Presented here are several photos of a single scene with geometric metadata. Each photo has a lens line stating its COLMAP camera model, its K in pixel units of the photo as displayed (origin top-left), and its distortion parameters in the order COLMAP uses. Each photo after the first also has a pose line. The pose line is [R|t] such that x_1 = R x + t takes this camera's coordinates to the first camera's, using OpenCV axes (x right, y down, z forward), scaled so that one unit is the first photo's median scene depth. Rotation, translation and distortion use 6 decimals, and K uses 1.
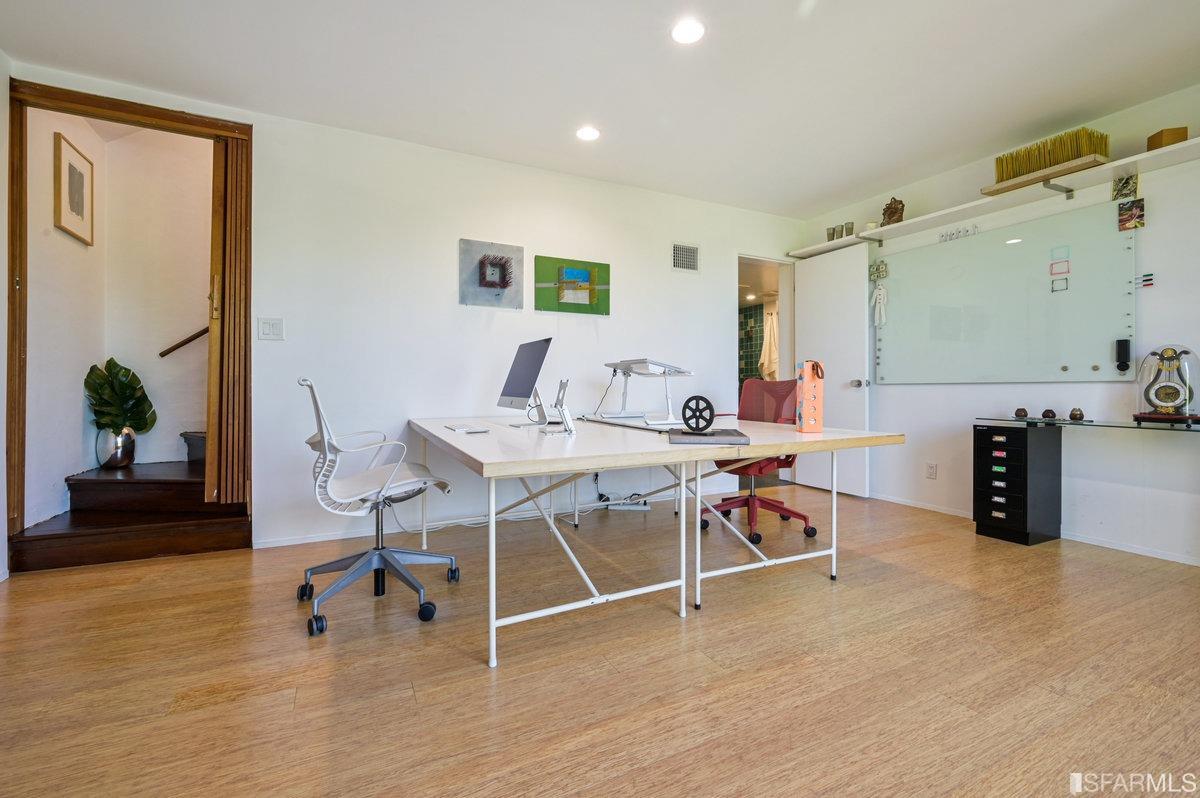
lens RADIAL K [[503.6, 0, 600.0], [0, 503.6, 399.0], [0, 0, 1]] dist [0.000028, 0.000087]
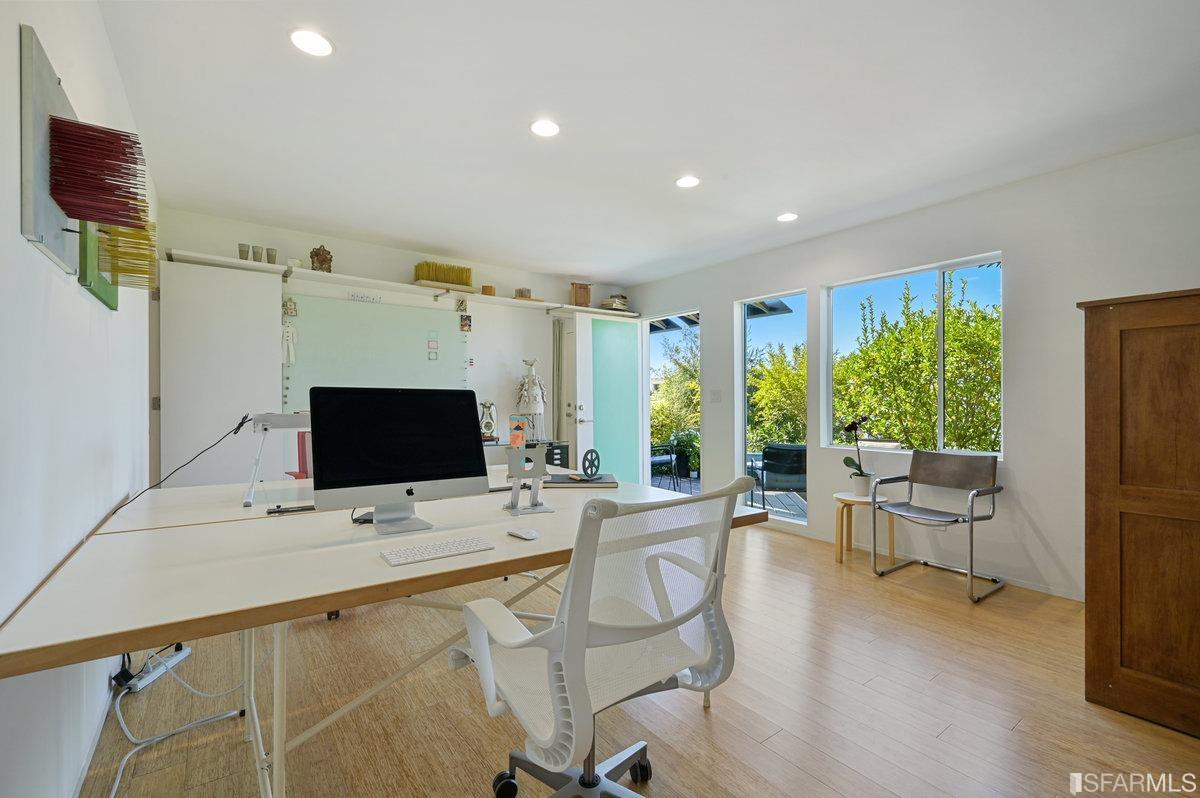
lens RADIAL K [[528.2, 0, 600.0], [0, 528.2, 399.0], [0, 0, 1]] dist [-0.000336, -0.000021]
pose [[-0.148214, 0.004208, 0.988946, -0.816984], [0.020324, 0.999793, -0.001208, -0.094986], [-0.988746, 0.019920, -0.148269, 0.828181]]
